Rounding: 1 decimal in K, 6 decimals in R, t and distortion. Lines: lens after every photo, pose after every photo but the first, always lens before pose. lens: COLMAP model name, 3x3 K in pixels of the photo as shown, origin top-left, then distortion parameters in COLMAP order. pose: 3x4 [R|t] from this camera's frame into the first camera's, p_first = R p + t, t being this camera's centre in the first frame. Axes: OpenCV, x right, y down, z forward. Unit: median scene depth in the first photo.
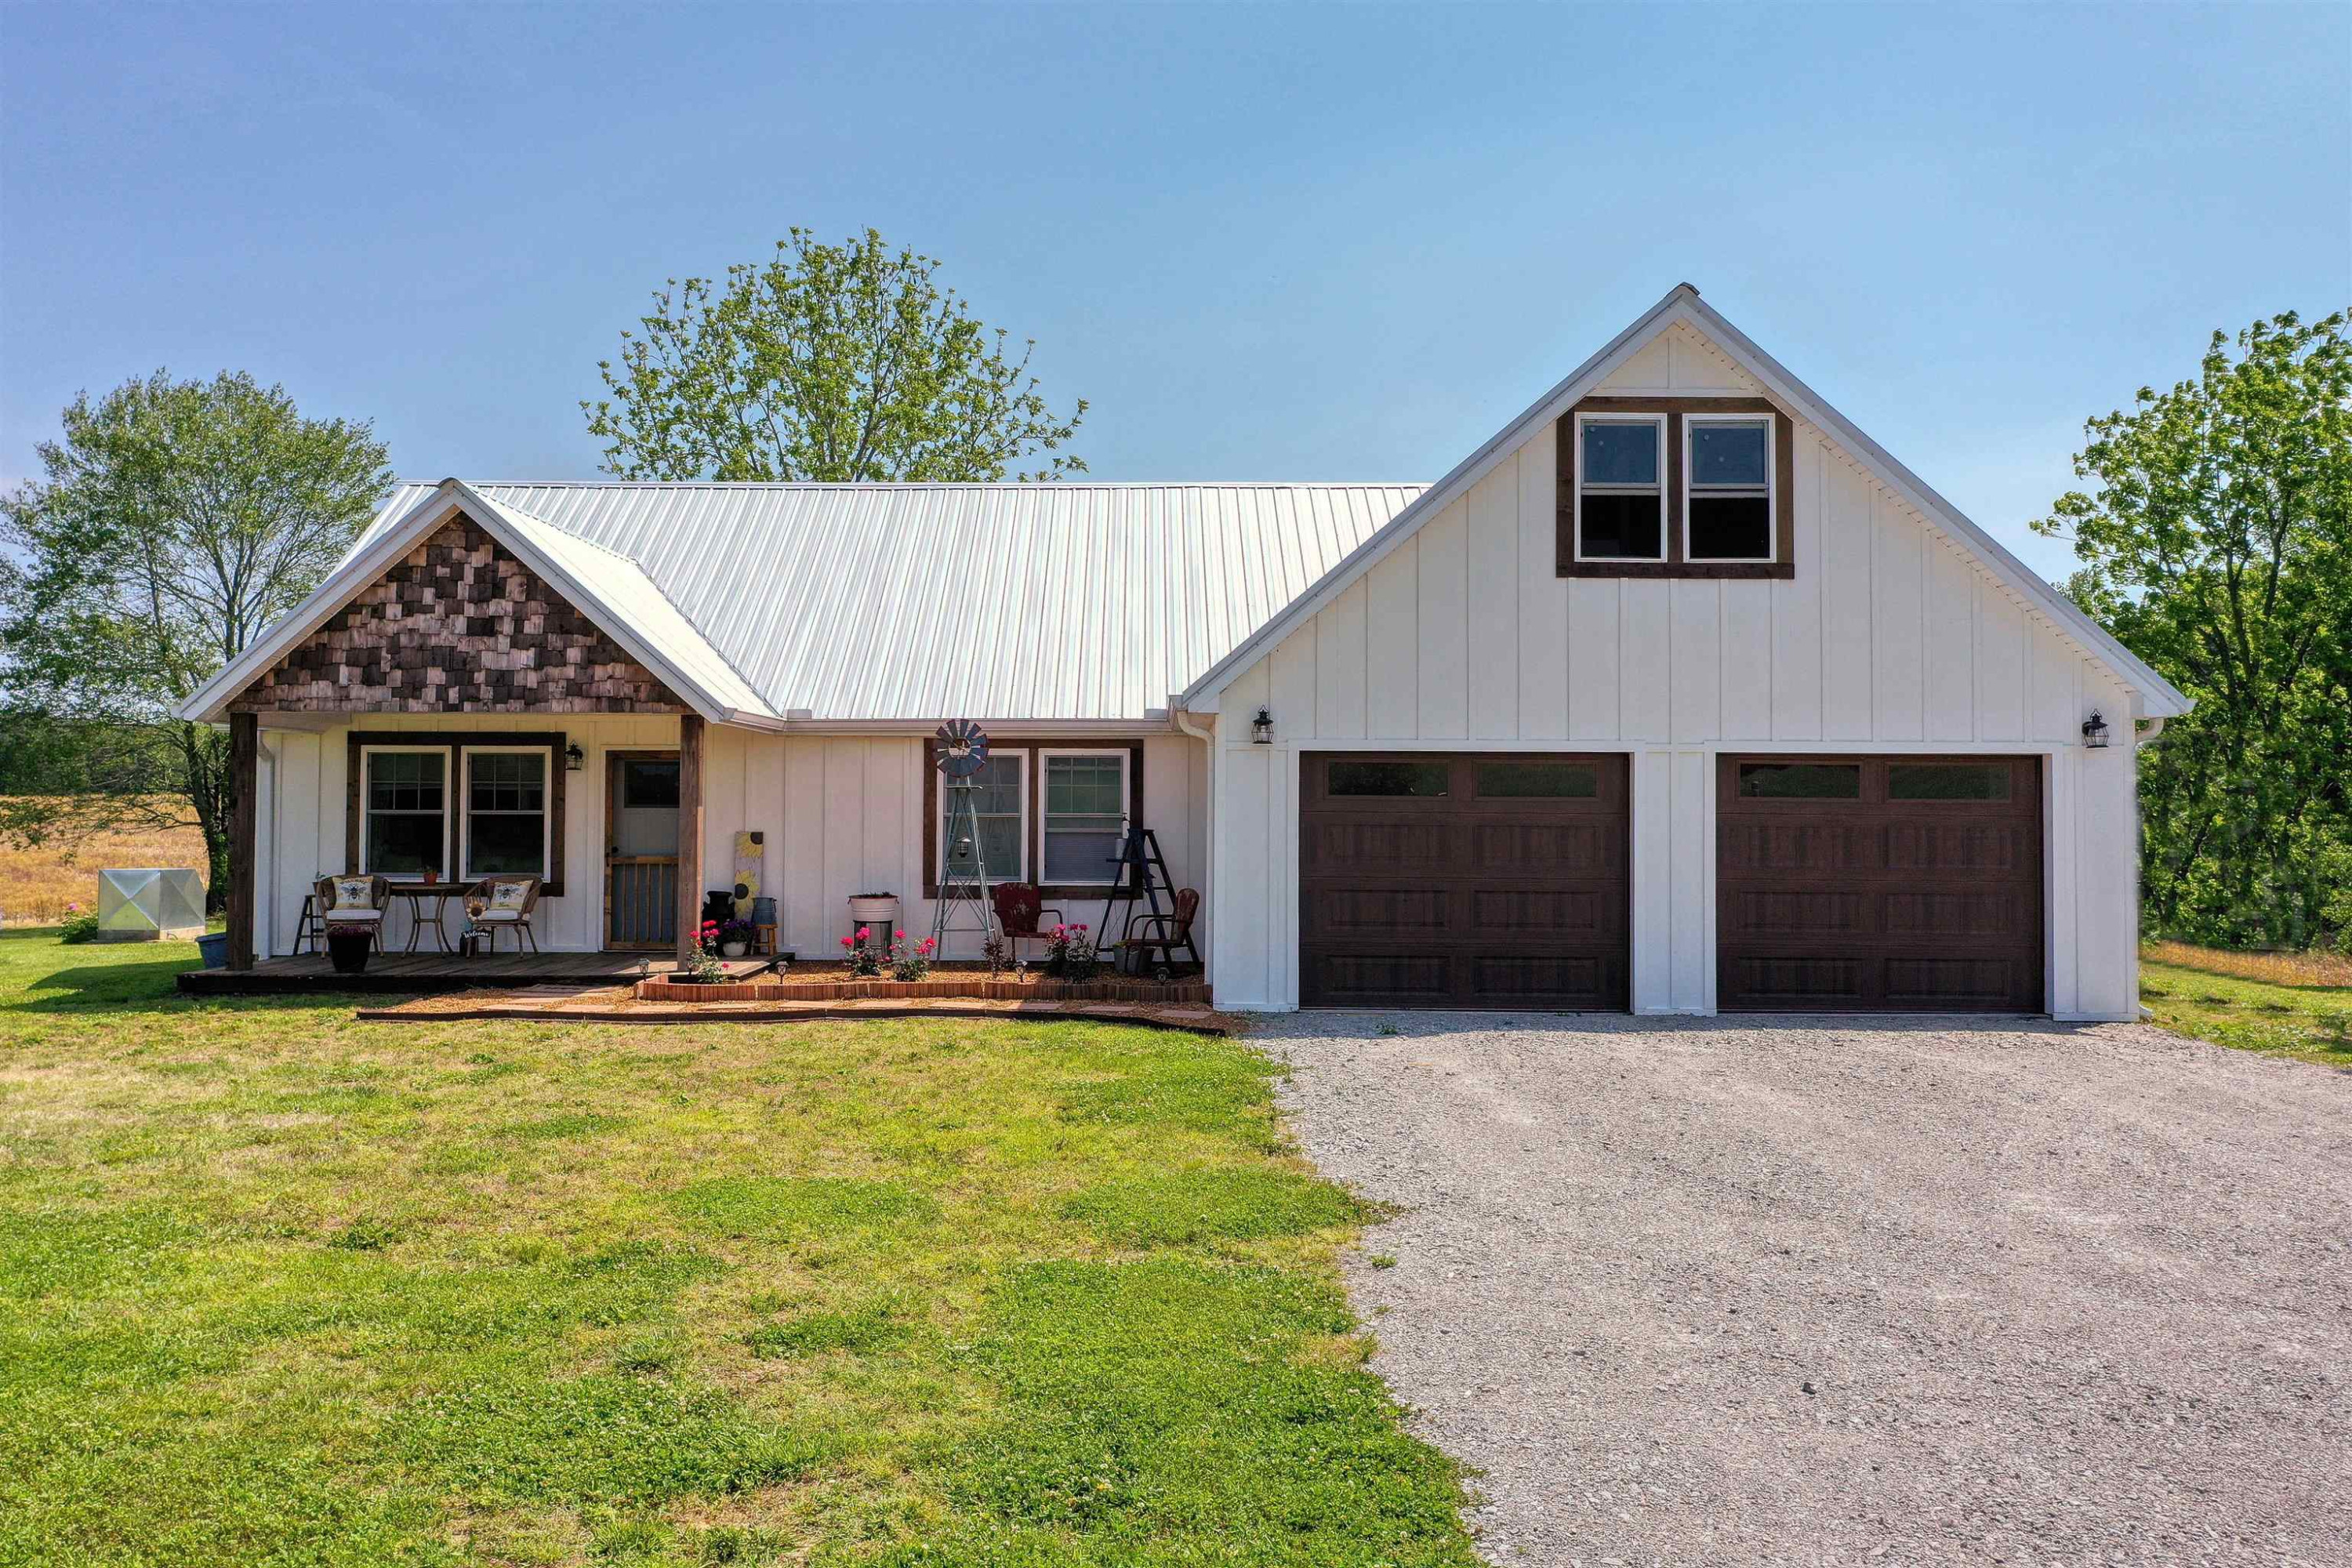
lens RADIAL K [[1890.9, 0, 1175.2], [0, 1890.9, 782.3], [0, 0, 1]] dist [0.005349, 0.001967]
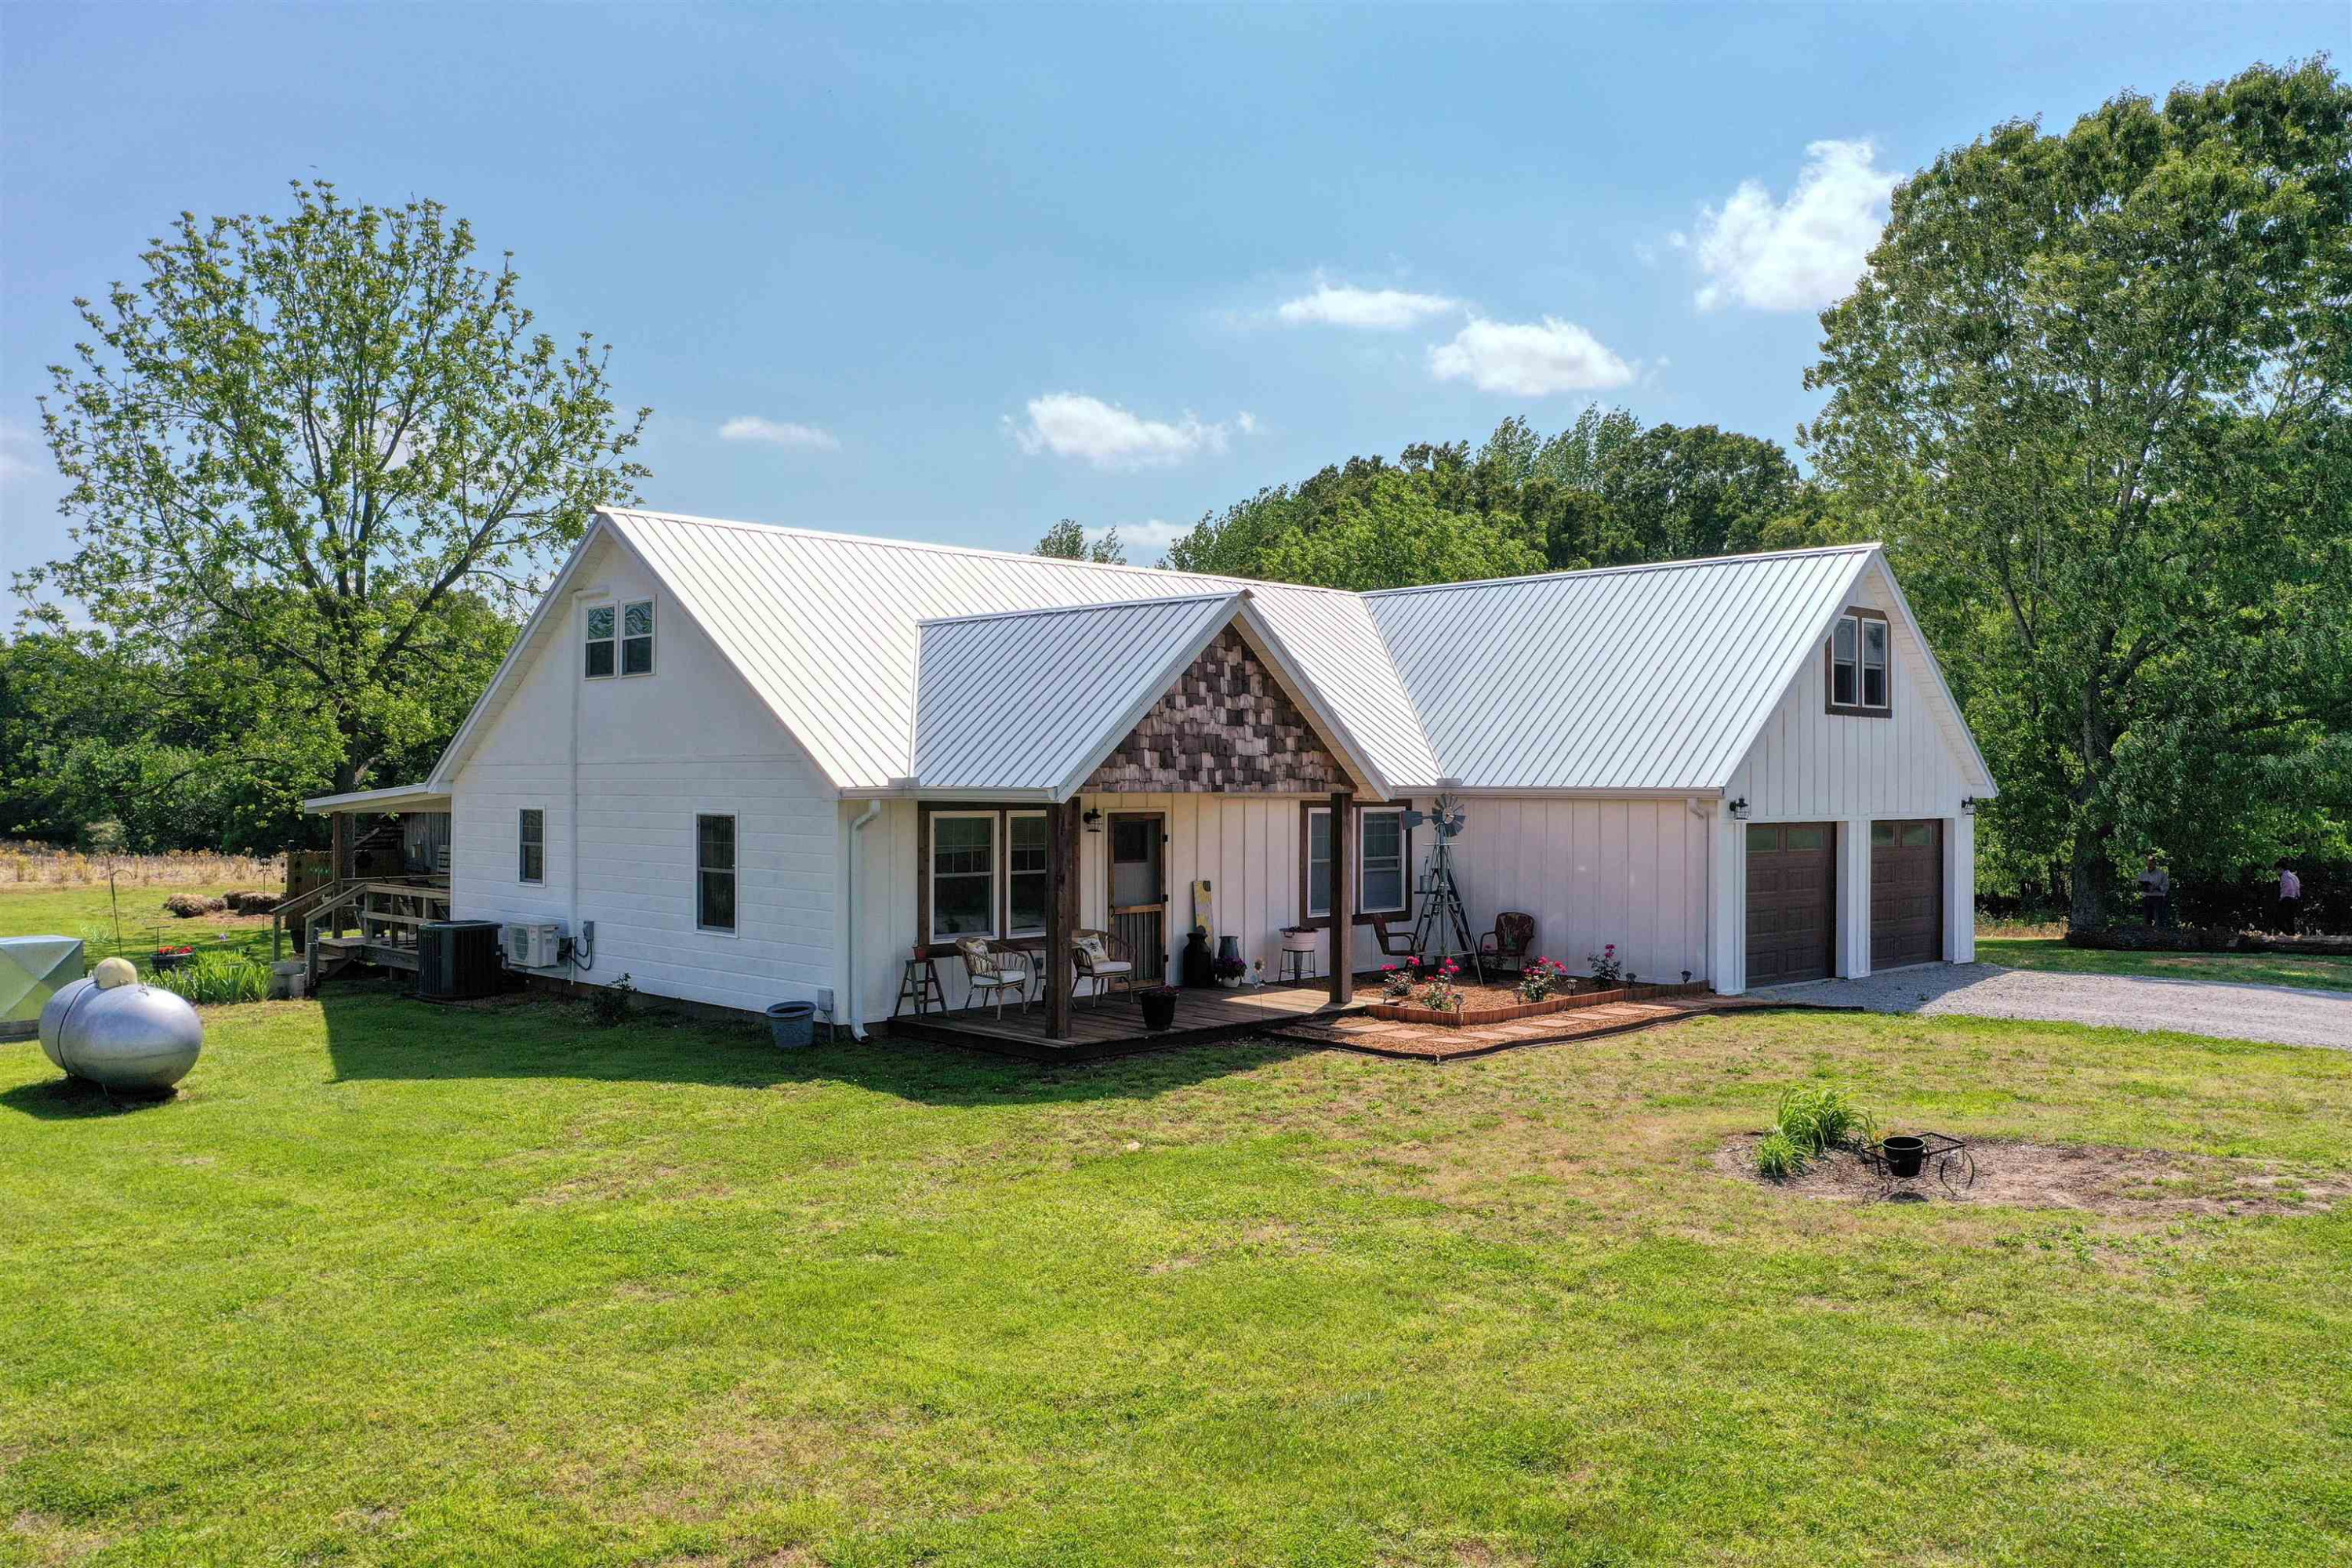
lens RADIAL K [[1890.9, 0, 1173.2], [0, 1890.9, 785.6], [0, 0, 1]] dist [0.005349, 0.001967]
pose [[0.714705, -0.002782, 0.699420, -1.194866], [-0.015971, 0.999666, 0.020296, -0.063766], [-0.699244, -0.025676, 0.714422, 0.206857]]
